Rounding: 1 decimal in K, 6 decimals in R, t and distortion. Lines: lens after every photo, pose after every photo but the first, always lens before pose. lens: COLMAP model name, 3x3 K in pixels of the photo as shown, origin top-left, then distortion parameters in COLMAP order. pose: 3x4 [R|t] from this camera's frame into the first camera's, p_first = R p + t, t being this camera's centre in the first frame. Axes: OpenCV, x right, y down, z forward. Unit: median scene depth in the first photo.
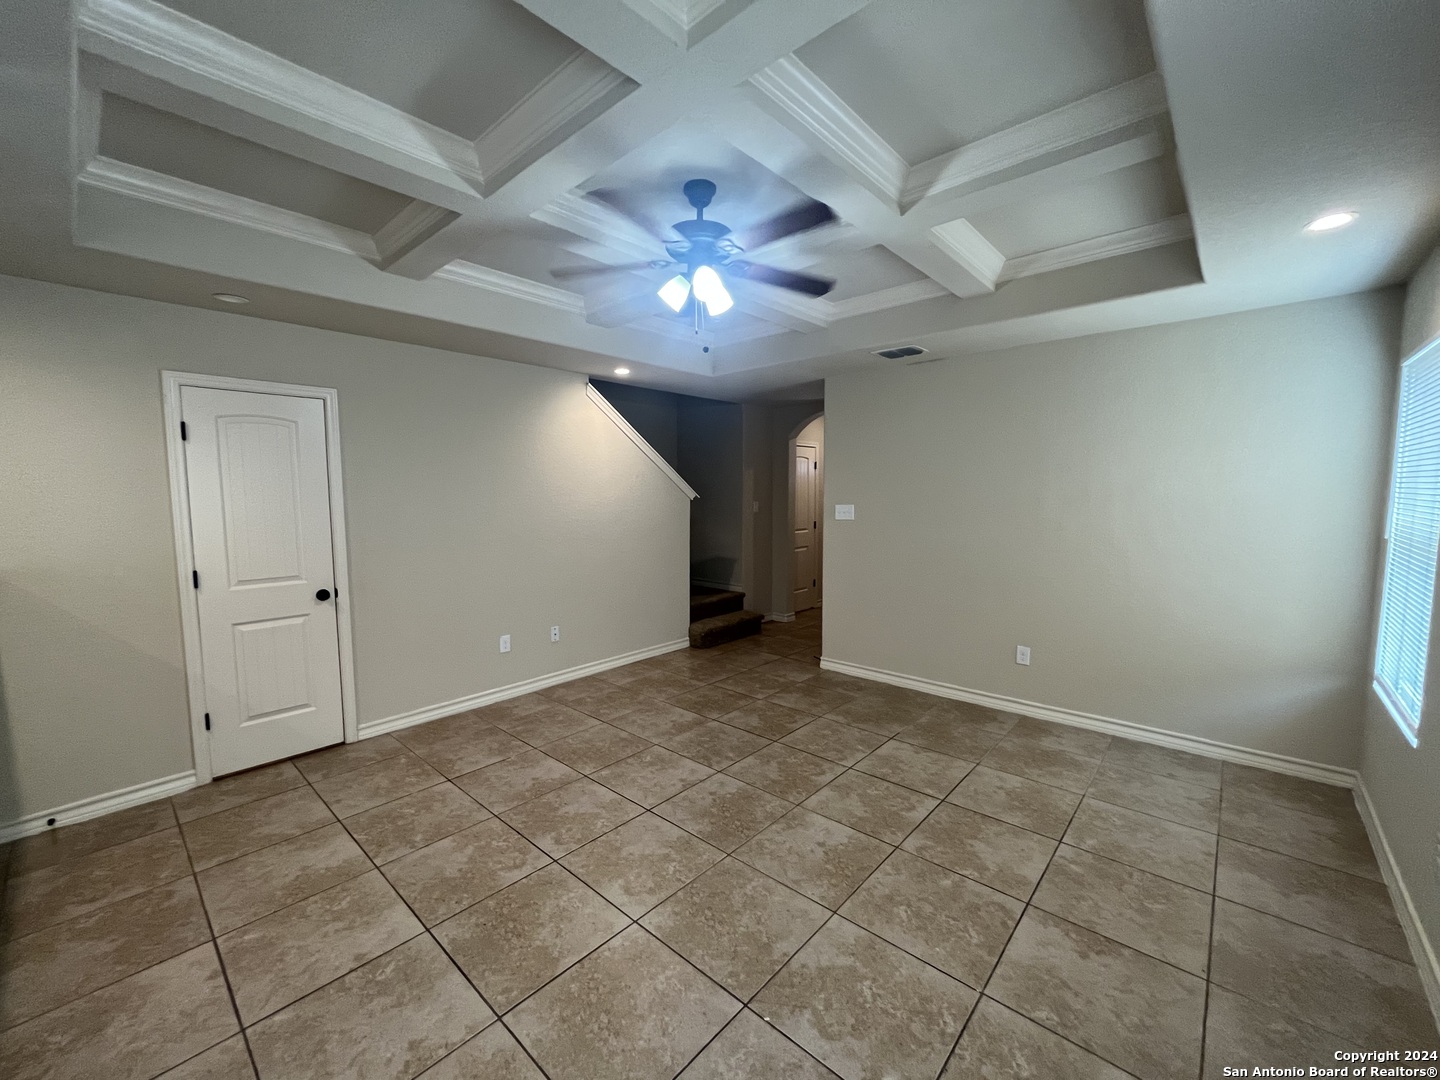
lens RADIAL K [[579.6, 0, 722.5], [0, 579.6, 540.2], [0, 0, 1]] dist [-0.000023, -0.000230]
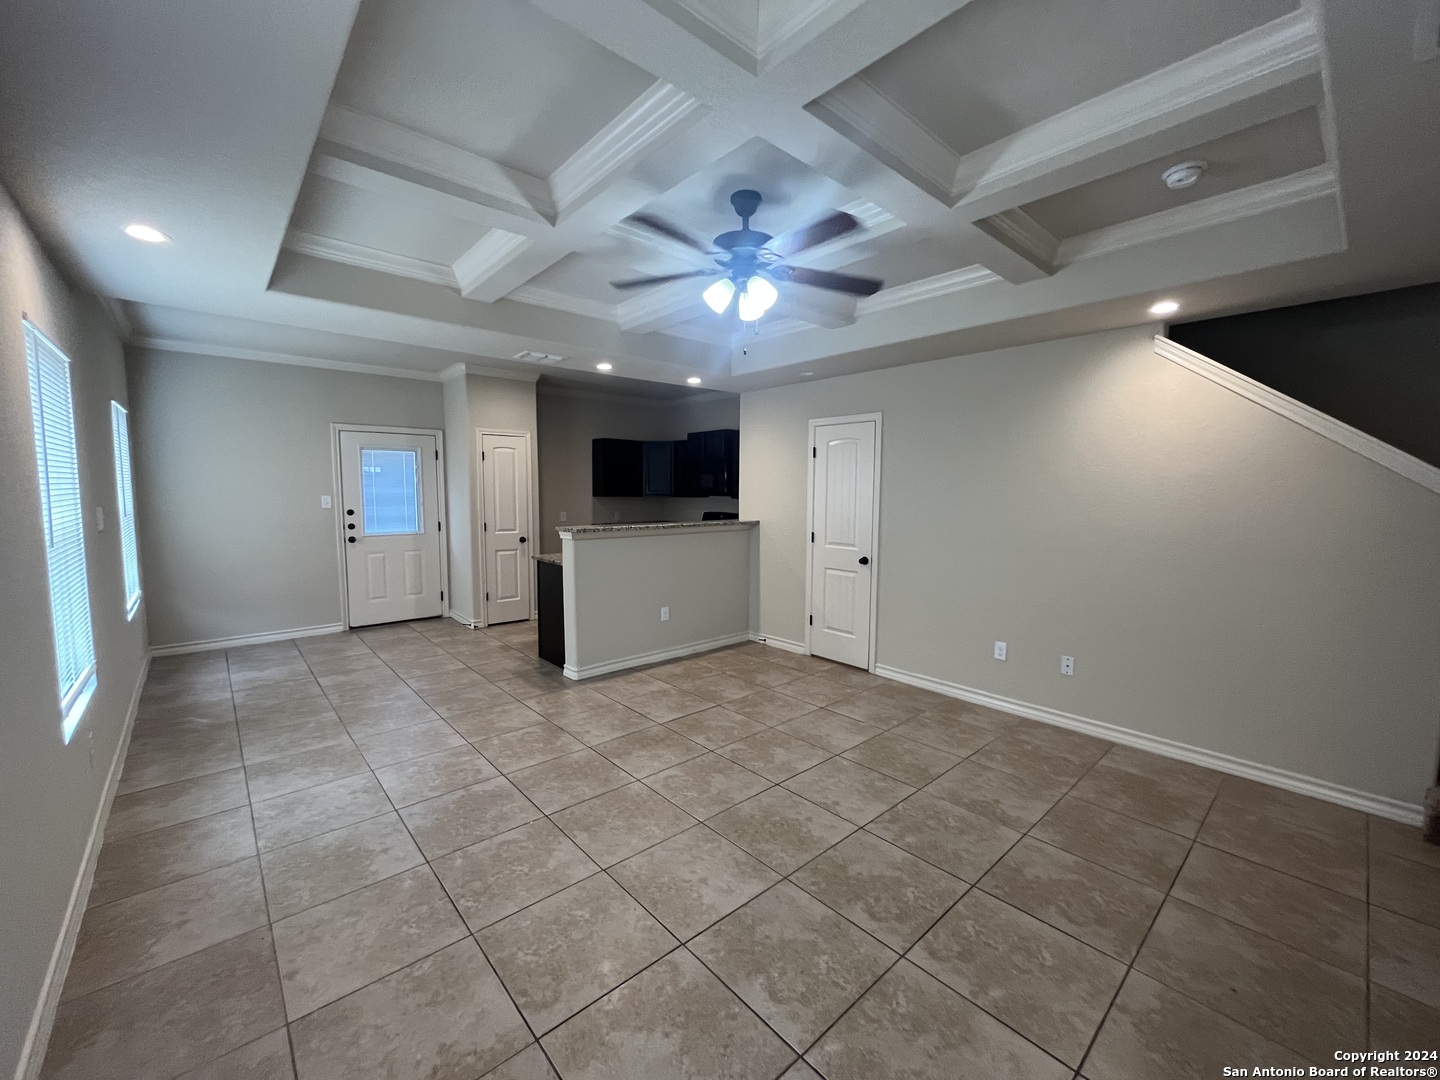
lens RADIAL K [[579.6, 0, 713.8], [0, 579.6, 540.4], [0, 0, 1]] dist [-0.000023, -0.000230]
pose [[-0.114015, 0.094071, -0.989015, 0.799216], [-0.090457, 0.990389, 0.104630, -0.074368], [0.989352, 0.101393, -0.104410, 0.838419]]
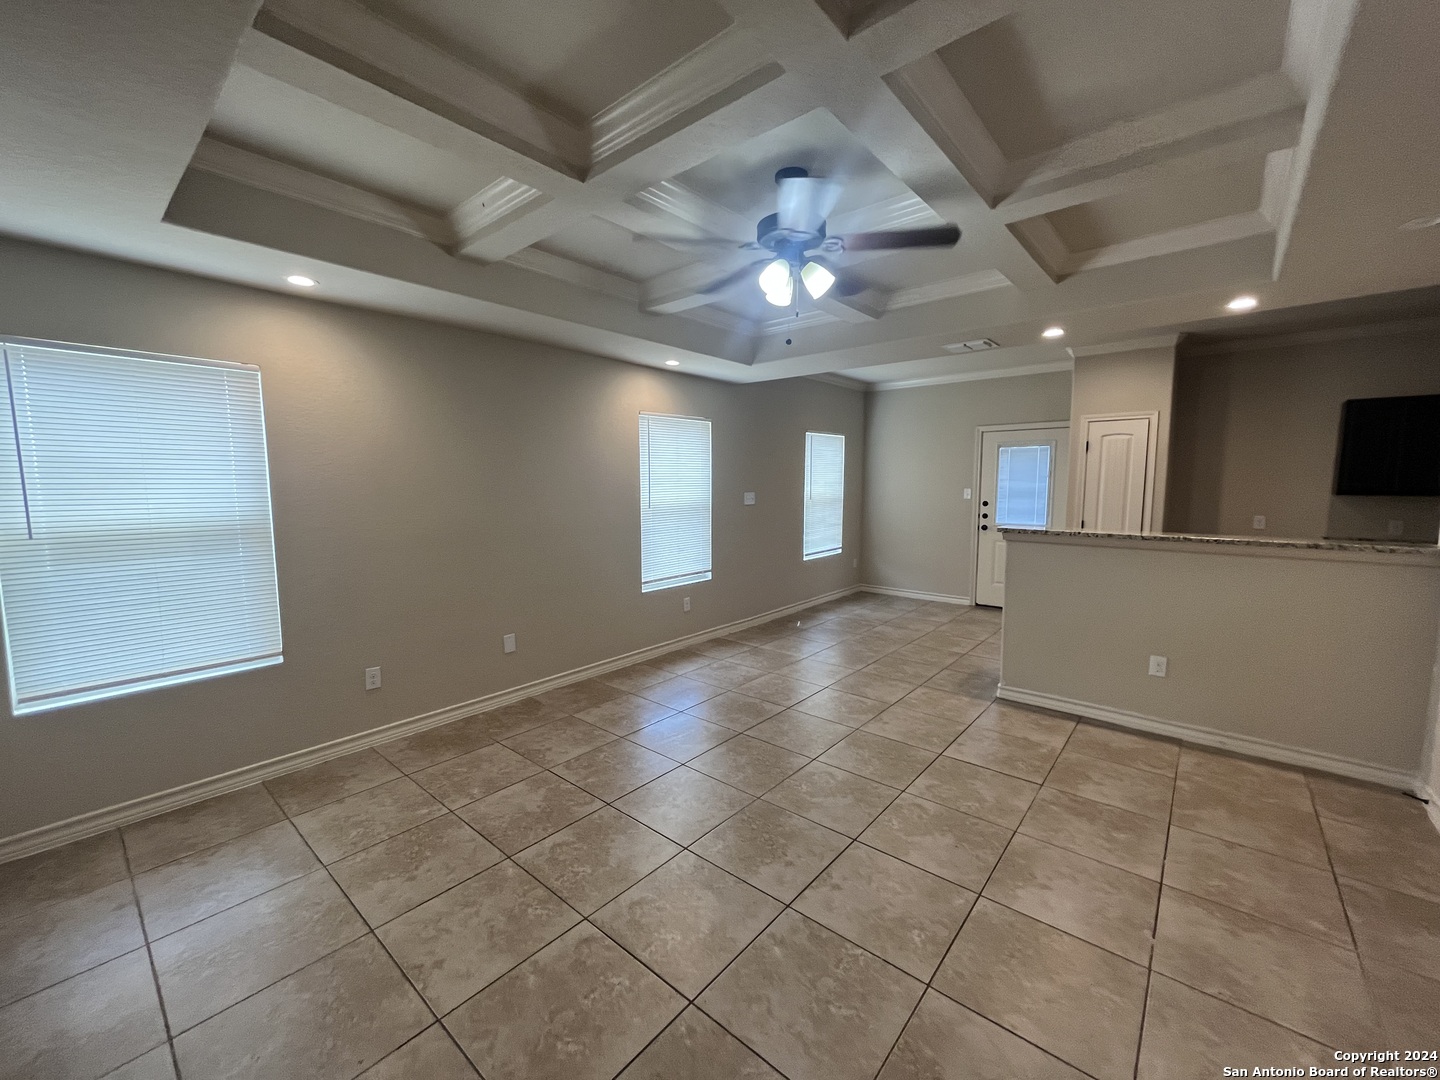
lens RADIAL K [[579.6, 0, 724.8], [0, 579.6, 538.9], [0, 0, 1]] dist [-0.000023, -0.000230]
pose [[-0.999493, 0.010536, -0.030056, 0.083311], [0.004747, 0.982438, 0.186532, -0.137564], [0.031494, 0.186294, -0.981989, 1.572615]]
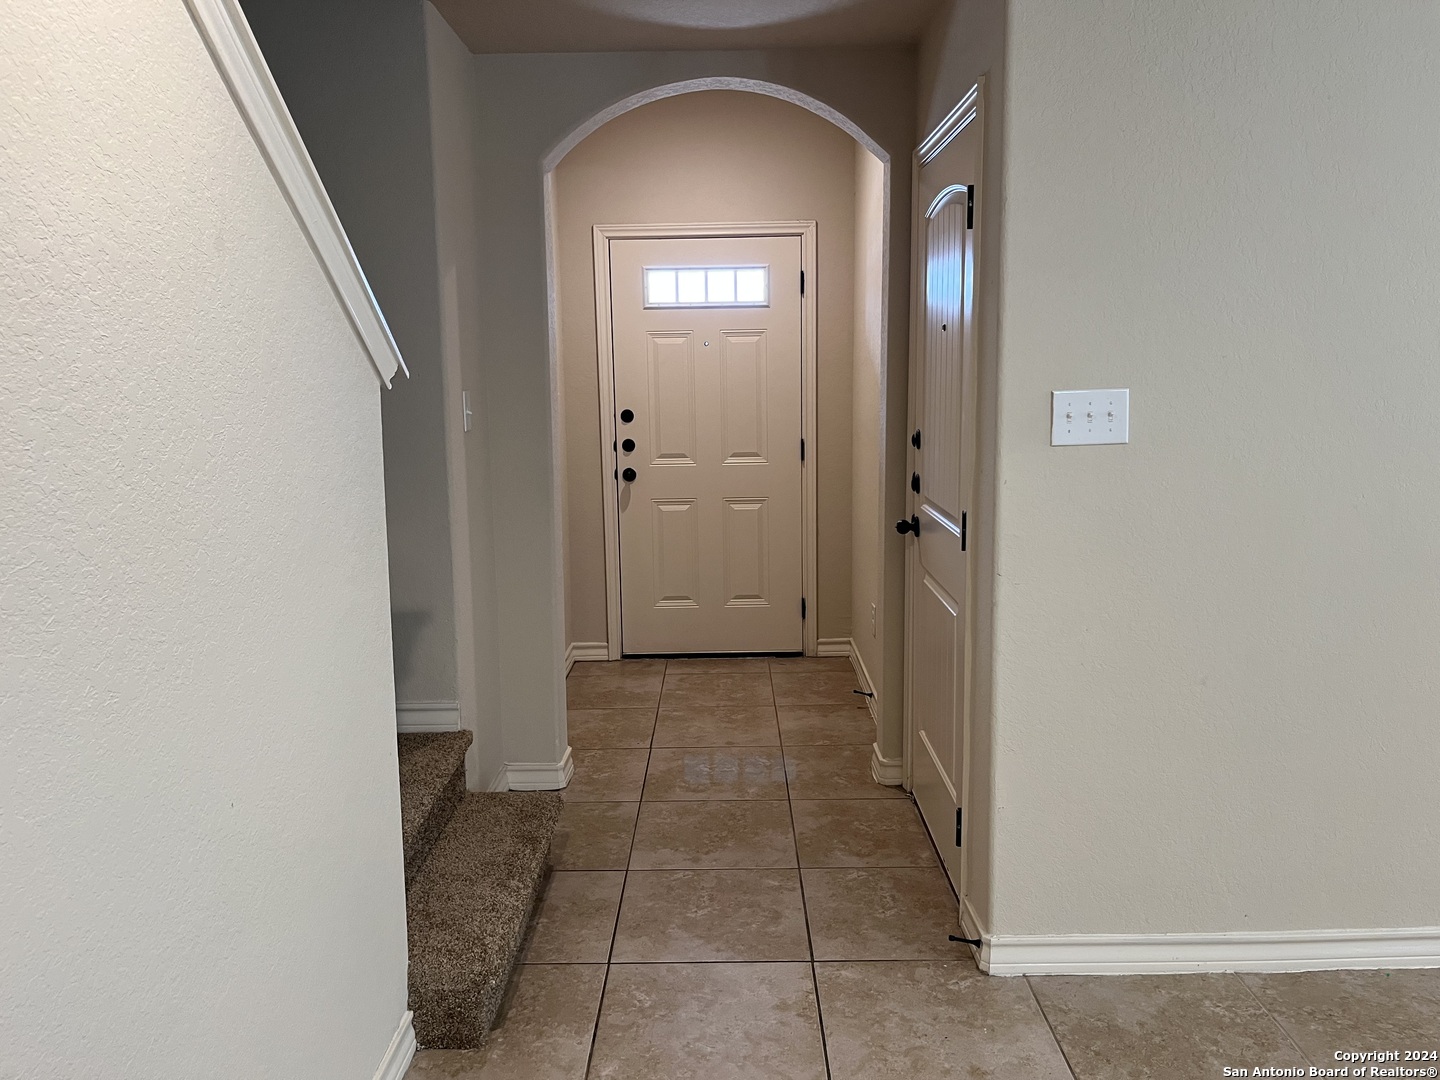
lens RADIAL K [[1089.8, 0, 713.7], [0, 1089.8, 534.9], [0, 0, 1]] dist [0.022637, -0.006348]
pose [[0.749658, -0.111844, 0.652307, -0.404967], [0.069306, 0.993465, 0.090690, -0.078145], [-0.658187, -0.022778, 0.752510, 1.098334]]
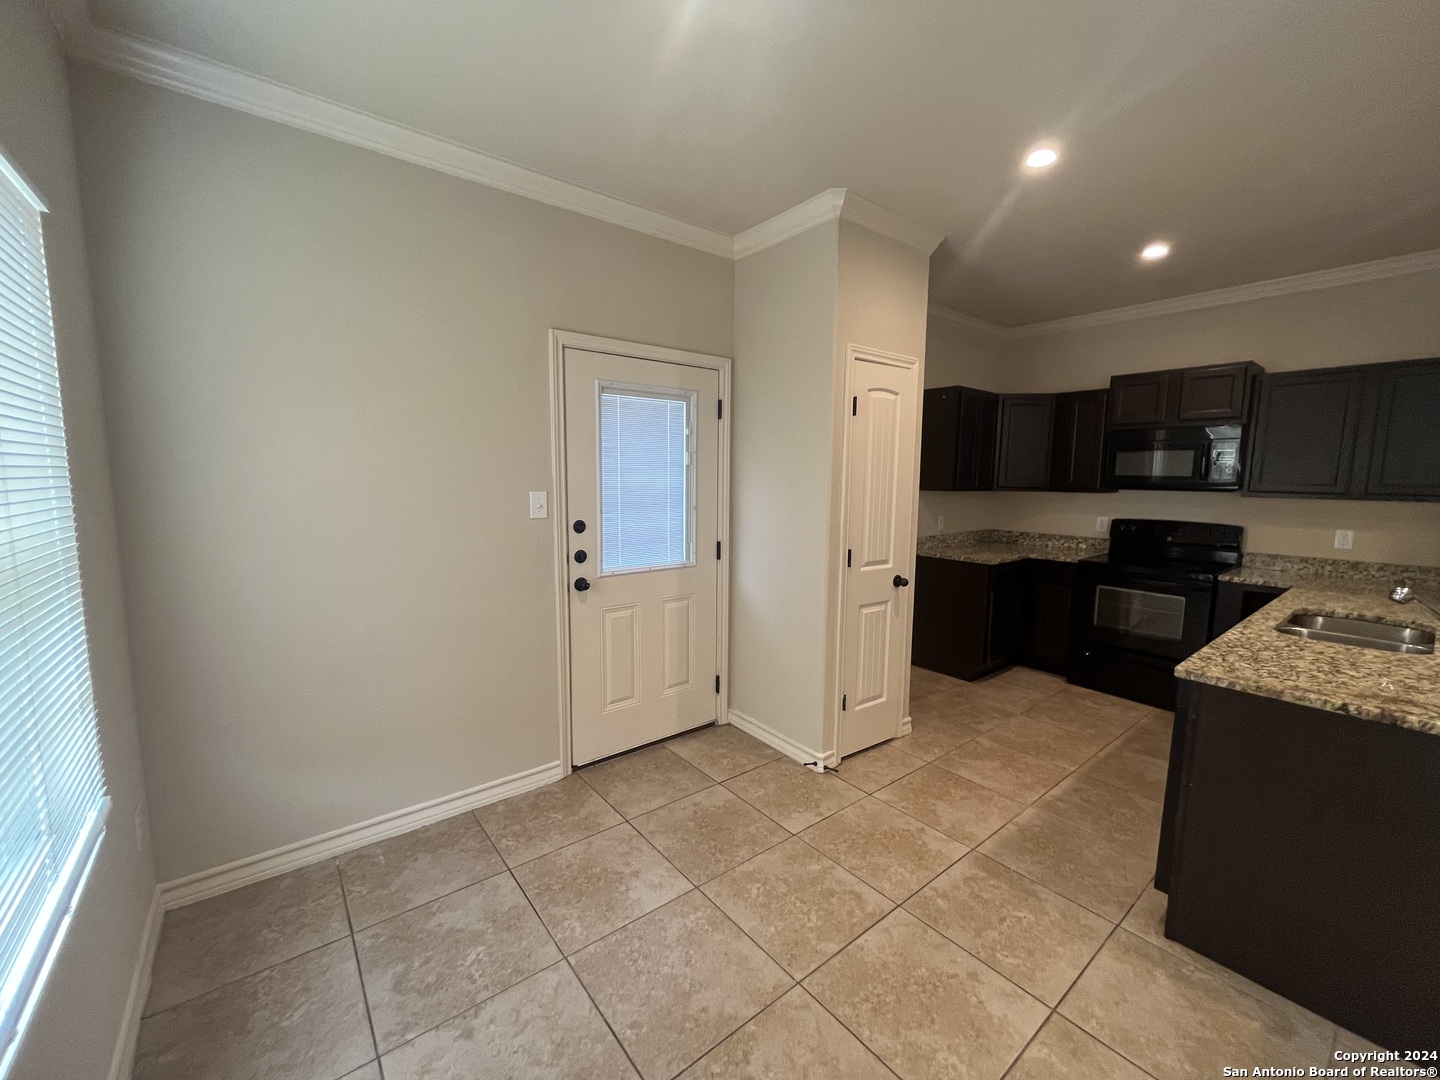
lens RADIAL K [[579.6, 0, 712.4], [0, 579.6, 541.5], [0, 0, 1]] dist [-0.000023, -0.000230]
pose [[-0.175483, 0.113143, -0.977959, -0.122037], [-0.090781, 0.987282, 0.130511, 0.029658], [0.980288, 0.111682, -0.162980, -0.205524]]
